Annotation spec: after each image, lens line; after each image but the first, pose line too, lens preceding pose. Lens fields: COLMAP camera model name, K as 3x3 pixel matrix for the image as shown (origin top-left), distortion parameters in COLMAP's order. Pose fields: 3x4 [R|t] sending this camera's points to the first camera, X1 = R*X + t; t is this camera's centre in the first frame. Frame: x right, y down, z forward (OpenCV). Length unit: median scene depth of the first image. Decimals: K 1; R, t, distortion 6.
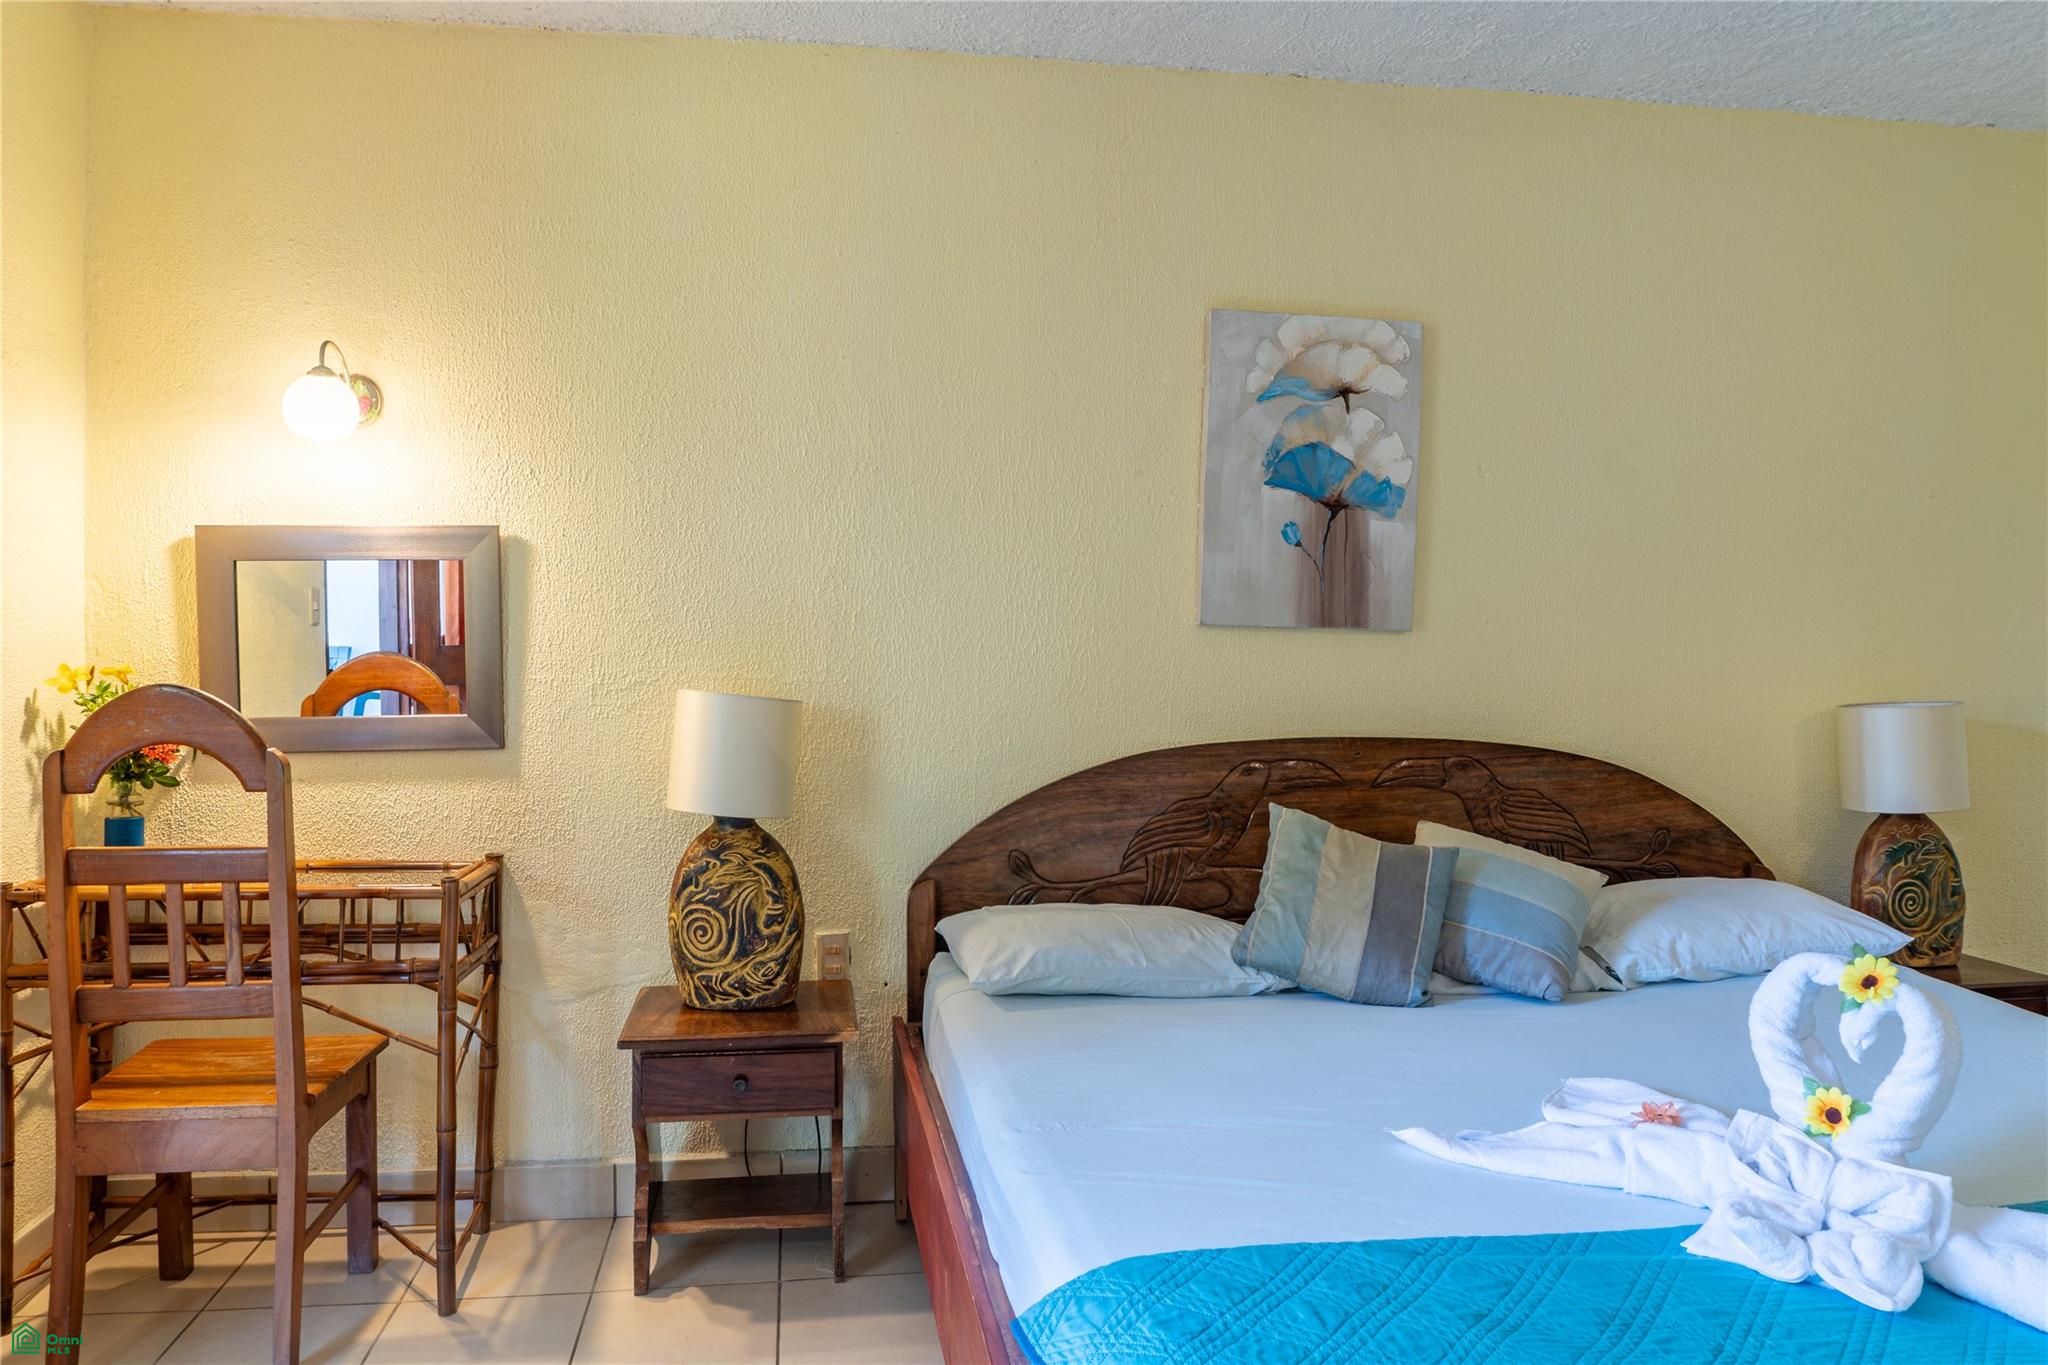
lens RADIAL K [[1438.3, 0, 1023.1], [0, 1438.3, 656.9], [0, 0, 1]] dist [-0.027202, -0.002088]
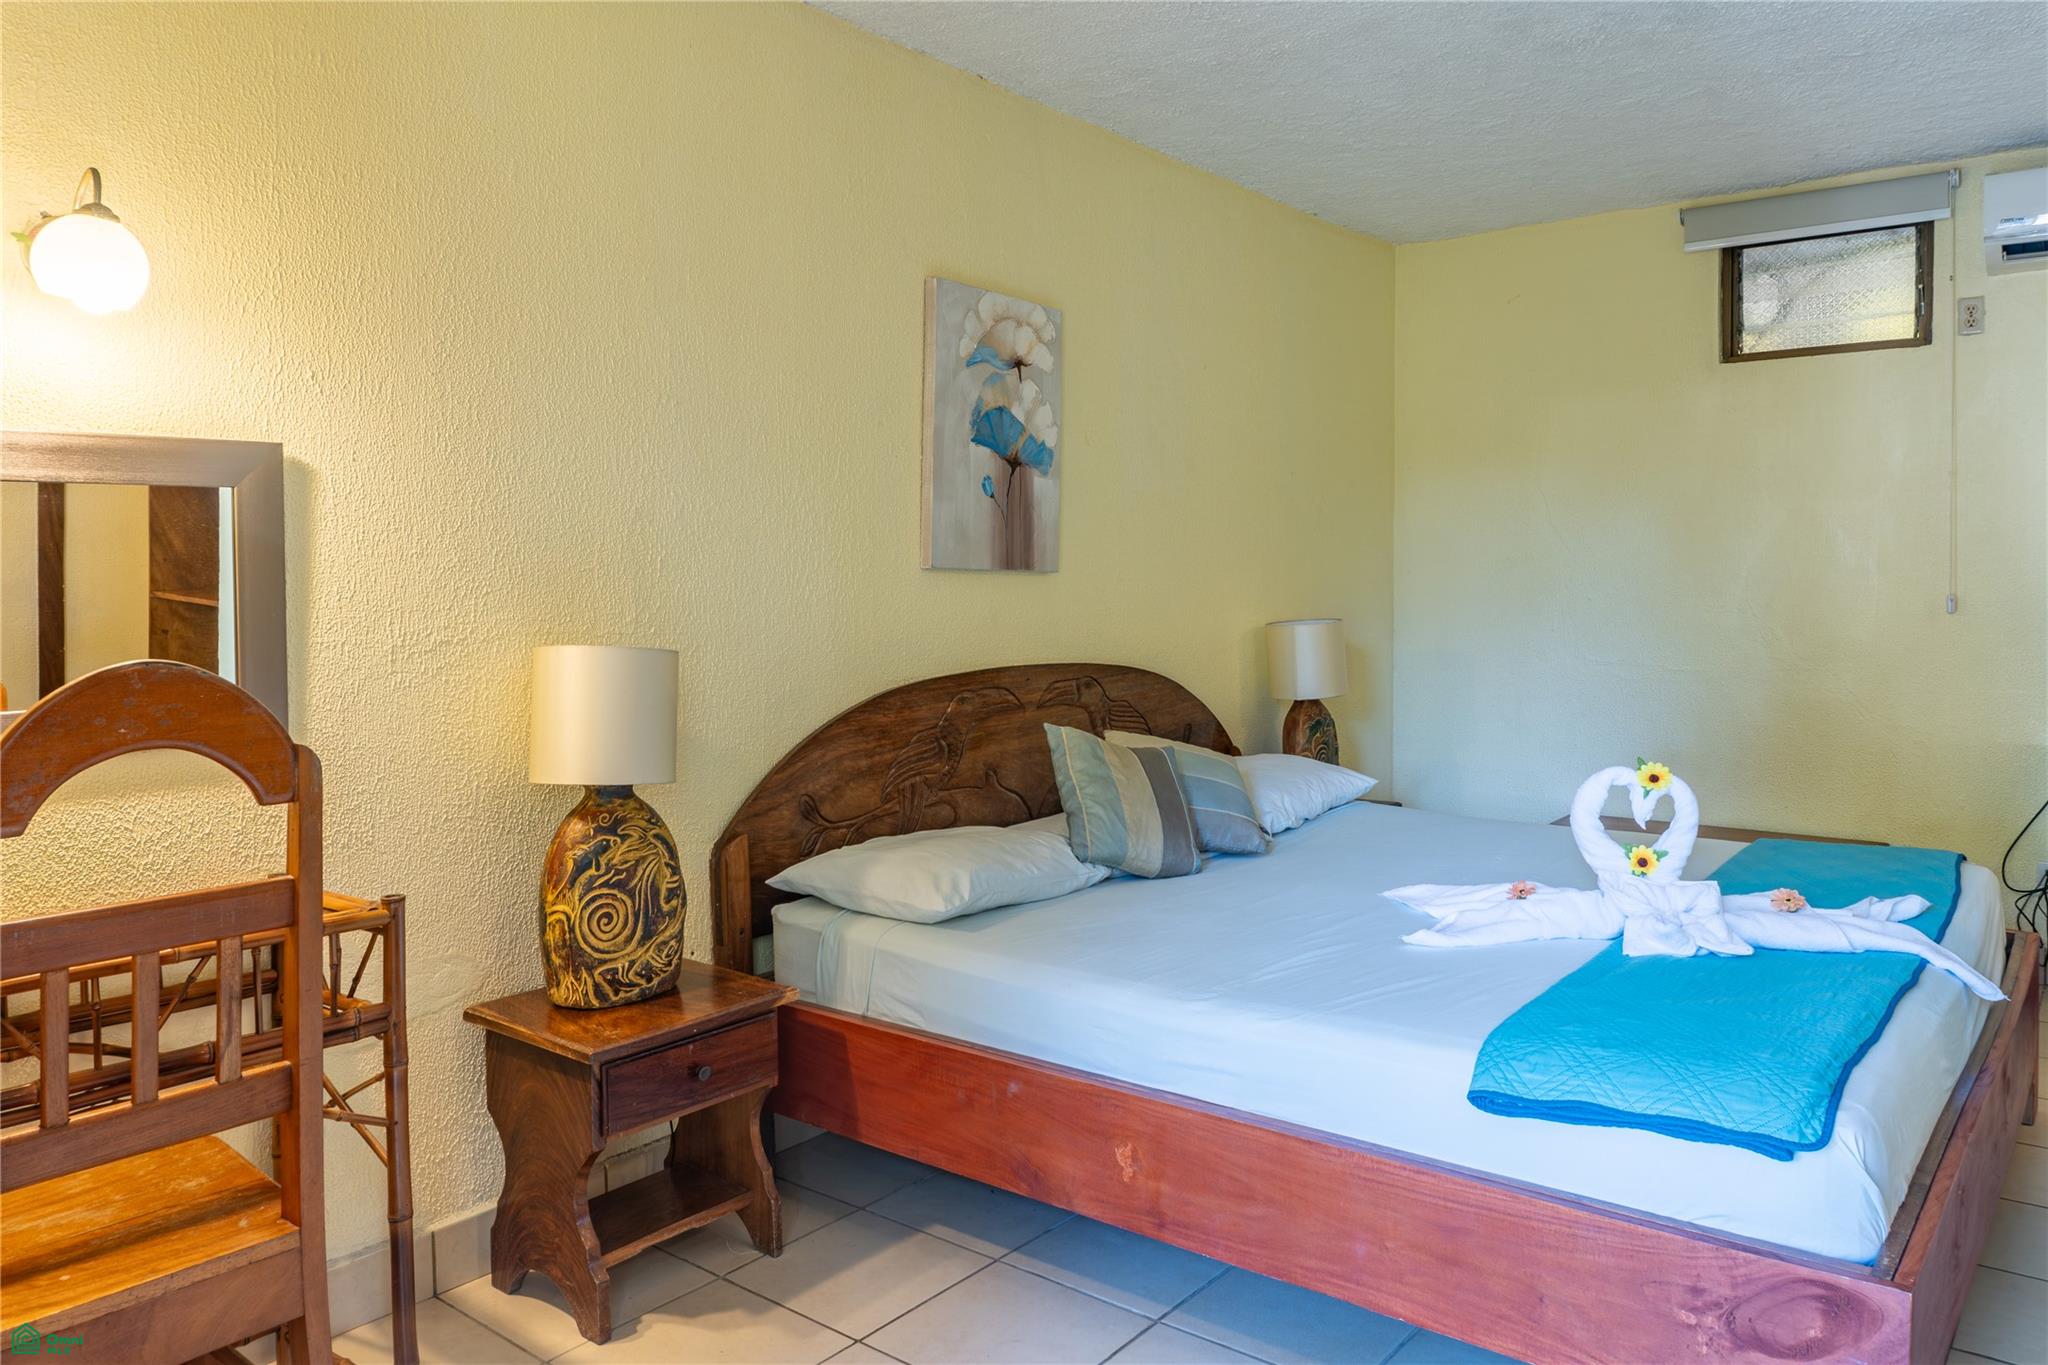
lens RADIAL K [[1459.7, 0, 1109.1], [0, 1459.7, 599.7], [0, 0, 1]] dist [-0.029569, 0.004904]
pose [[0.701183, -0.021005, 0.712672, -0.602162], [0.020964, 0.999741, 0.008840, -0.005704], [-0.712673, 0.008743, 0.701442, 0.144319]]
